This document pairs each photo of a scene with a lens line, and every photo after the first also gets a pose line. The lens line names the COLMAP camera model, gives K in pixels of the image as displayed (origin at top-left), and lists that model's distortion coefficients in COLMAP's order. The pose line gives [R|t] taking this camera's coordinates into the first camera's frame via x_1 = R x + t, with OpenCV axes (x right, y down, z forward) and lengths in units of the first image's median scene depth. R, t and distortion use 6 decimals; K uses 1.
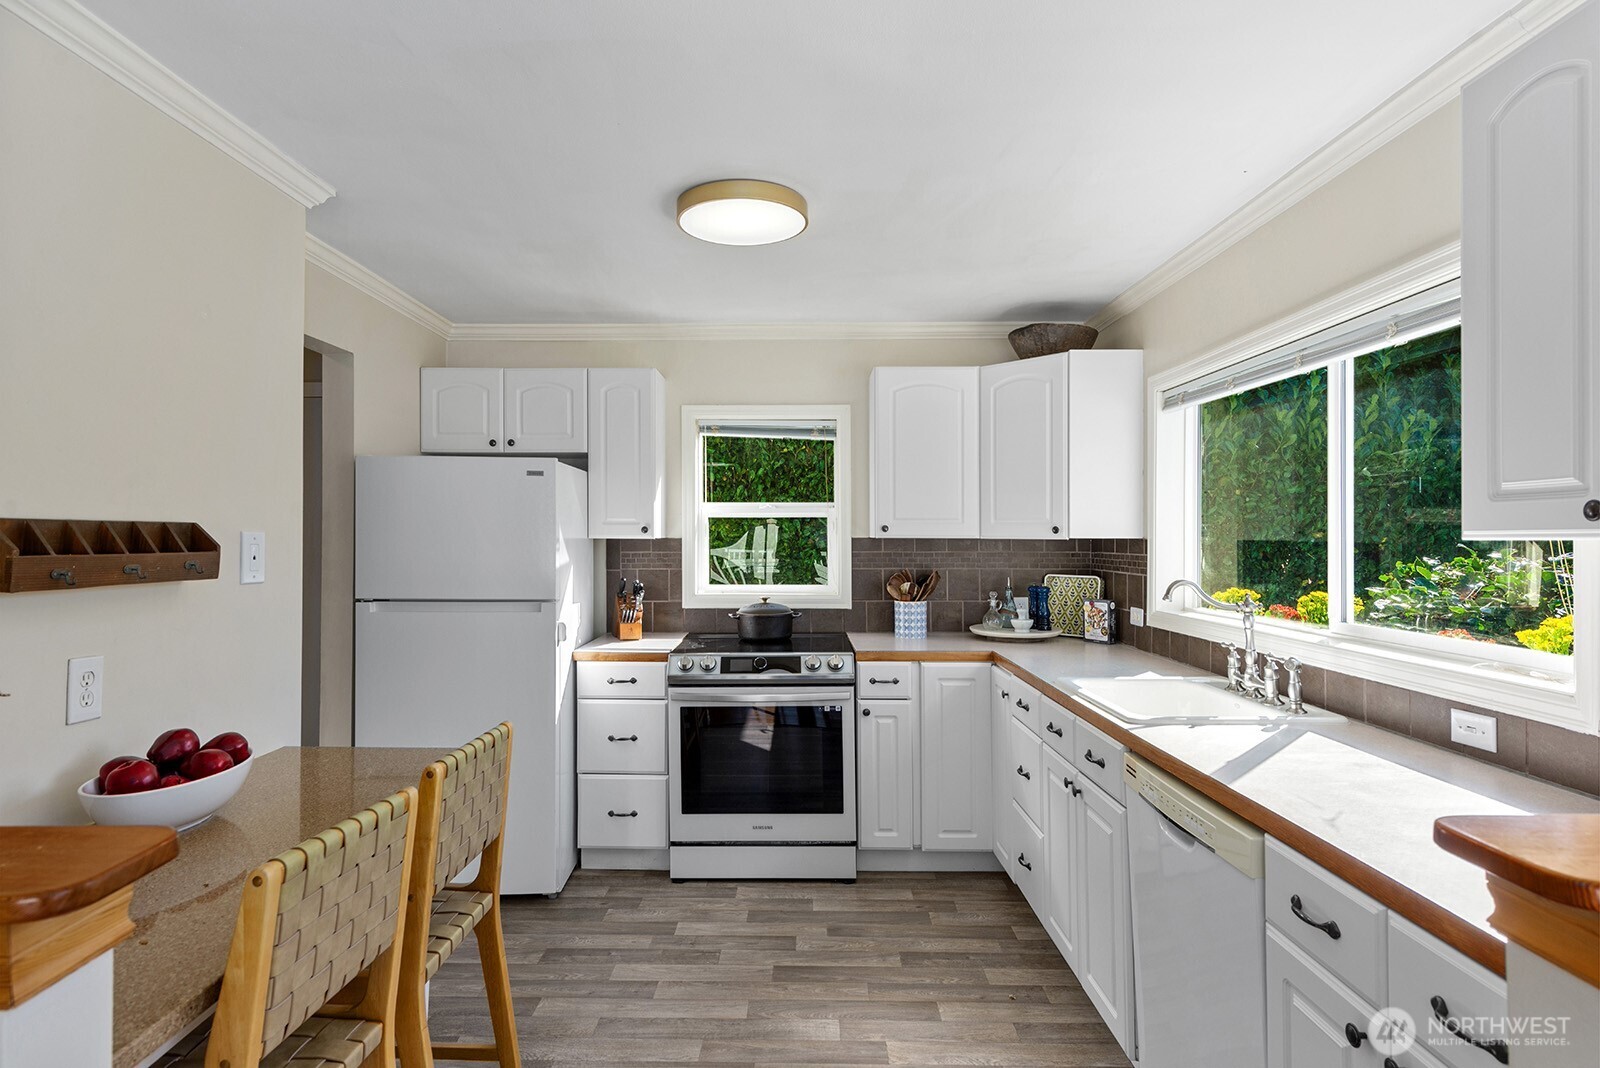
lens RADIAL K [[874.0, 0, 786.5], [0, 874.0, 529.0], [0, 0, 1]] dist [0.024026, -0.000841]
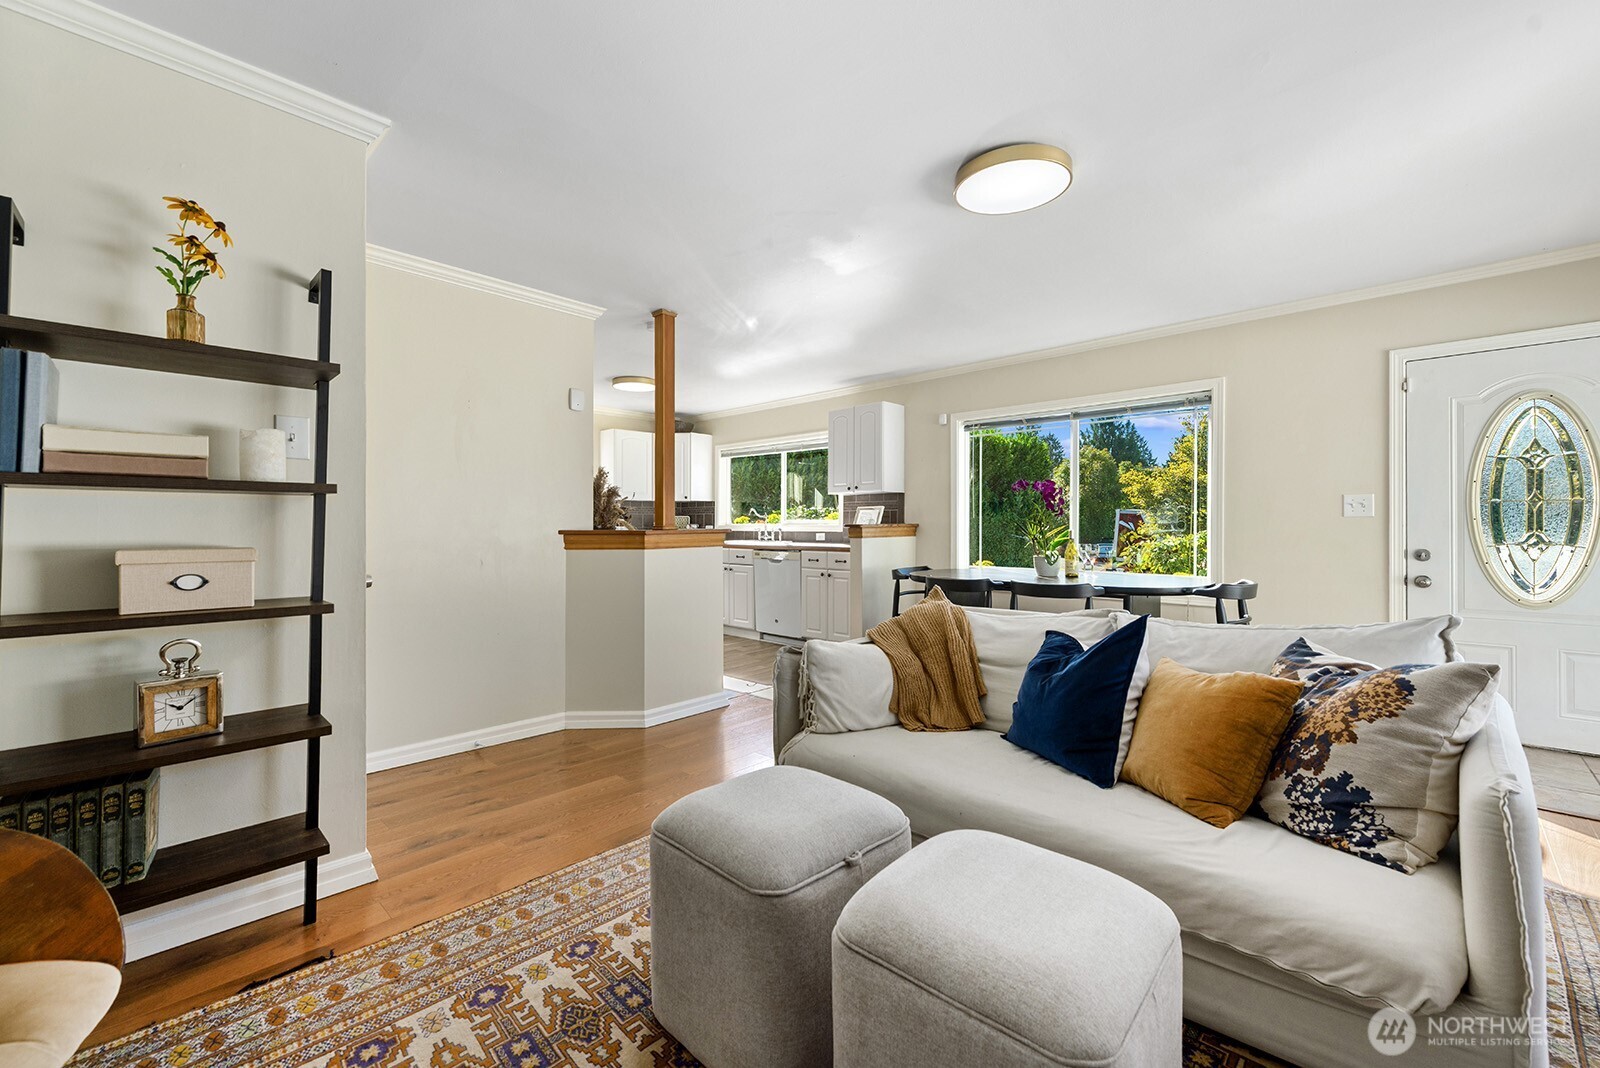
lens RADIAL K [[632.5, 0, 813.3], [0, 632.5, 524.6], [0, 0, 1]] dist [0.000604, 0.000031]
pose [[0.683389, -0.006420, 0.730026, -0.880854], [-0.002067, 0.999940, 0.010729, 0.065043], [-0.730052, -0.008841, 0.683335, -0.656701]]
